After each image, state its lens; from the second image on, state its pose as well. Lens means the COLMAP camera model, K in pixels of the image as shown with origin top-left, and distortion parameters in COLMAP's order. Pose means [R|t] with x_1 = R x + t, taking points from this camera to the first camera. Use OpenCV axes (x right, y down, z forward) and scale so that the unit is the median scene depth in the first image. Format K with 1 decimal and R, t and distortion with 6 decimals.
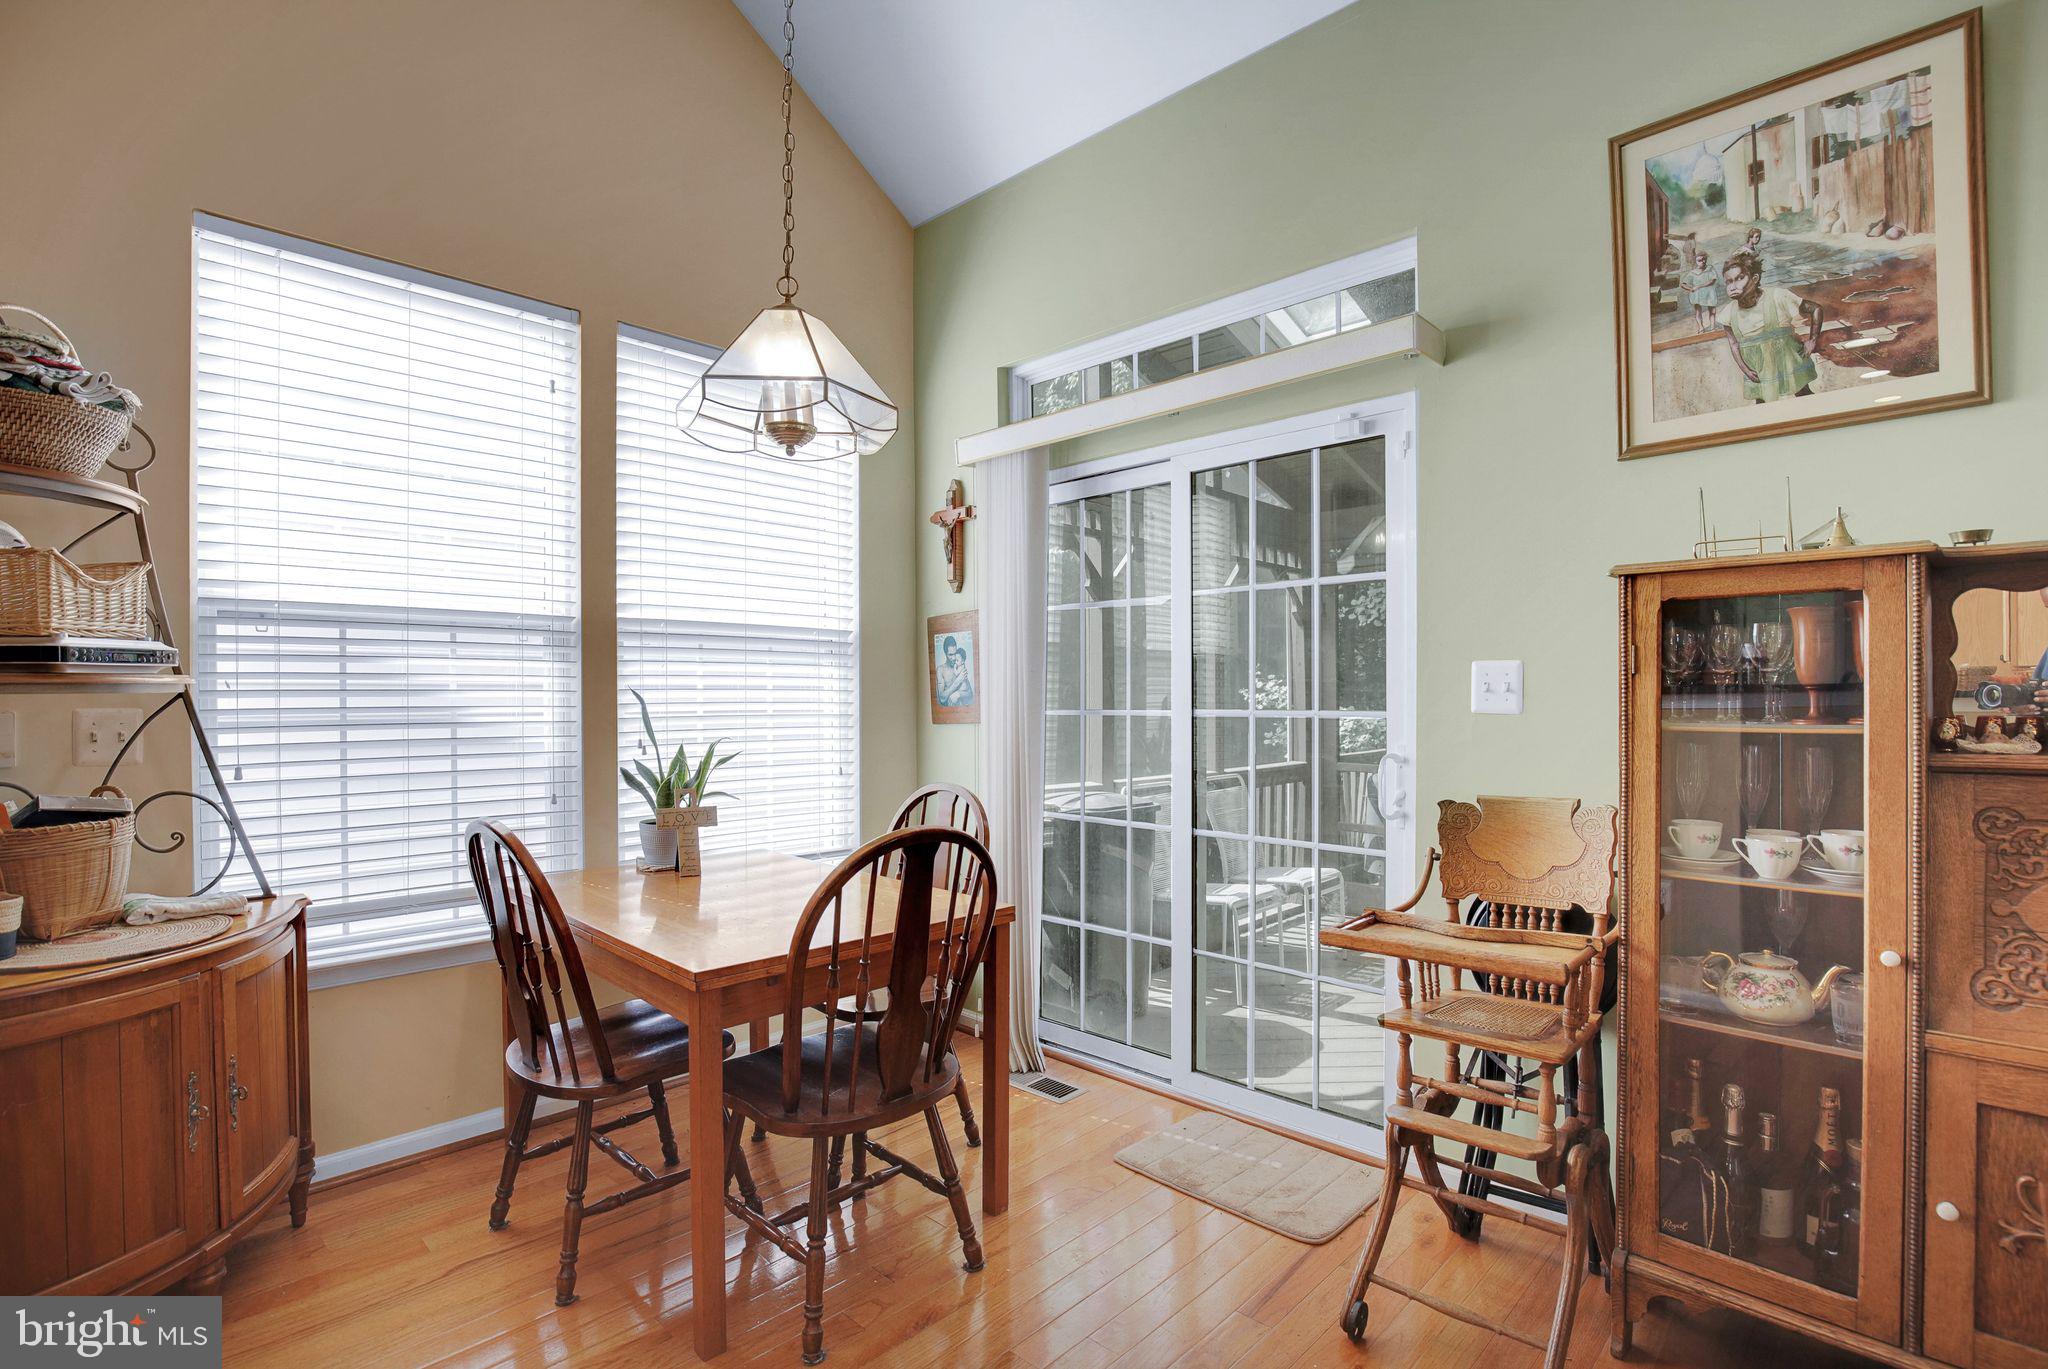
lens RADIAL K [[942.3, 0, 1031.3], [0, 942.3, 701.4], [0, 0, 1]] dist [-0.014610, 0.001533]
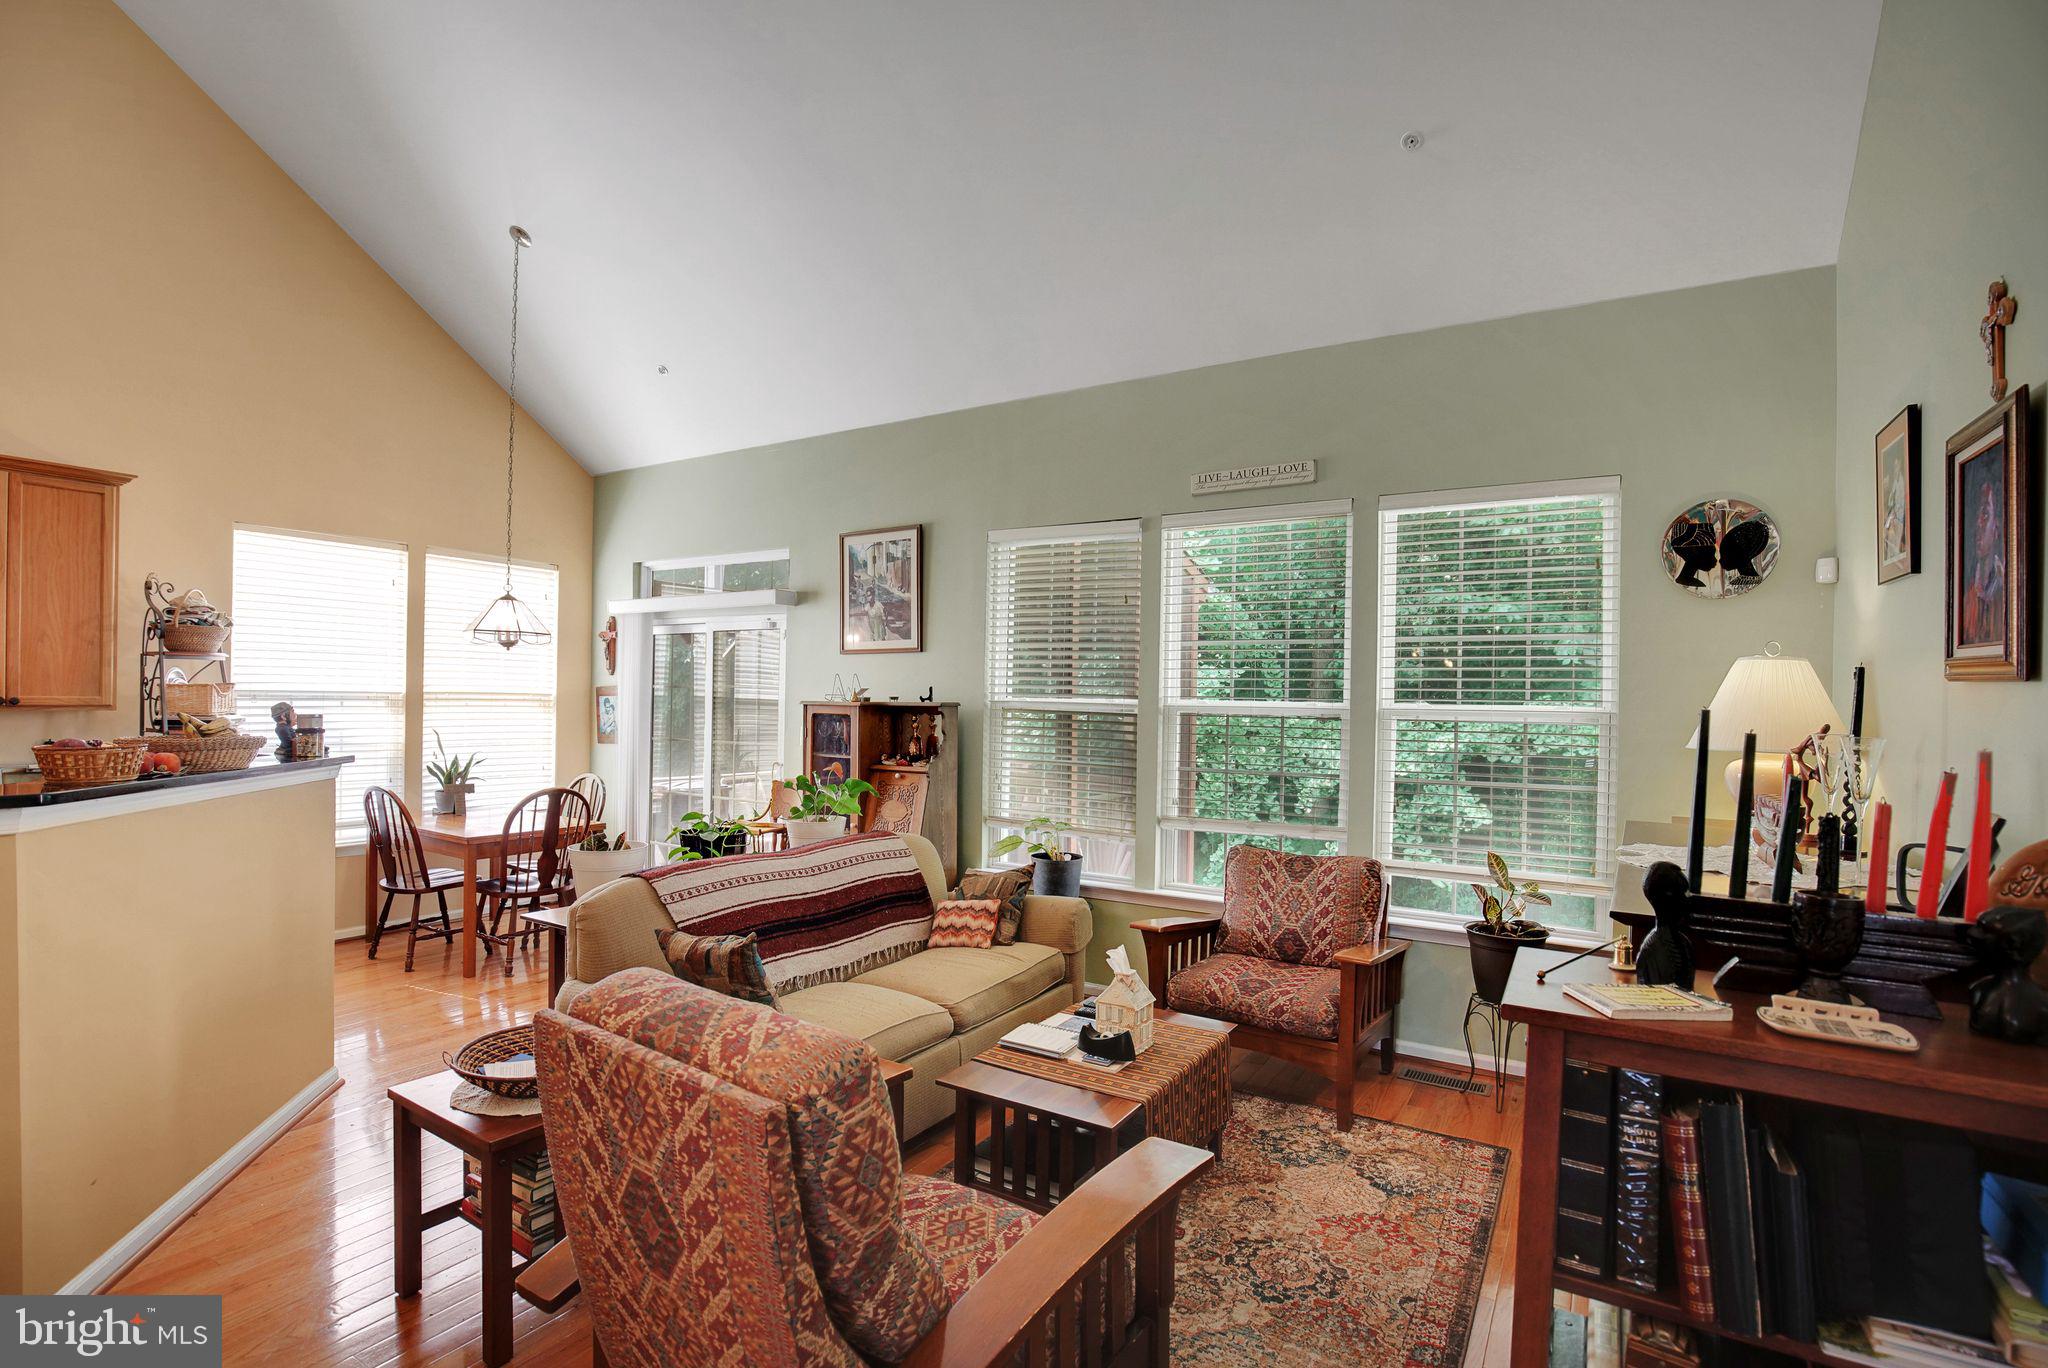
lens RADIAL K [[942.3, 0, 1004.3], [0, 942.3, 695.0], [0, 0, 1]] dist [-0.014610, 0.001533]
pose [[0.981067, 0.019430, 0.192691, 0.418039], [-0.018935, 0.999811, -0.004408, -0.099935], [-0.192740, 0.000676, 0.981250, -1.283192]]
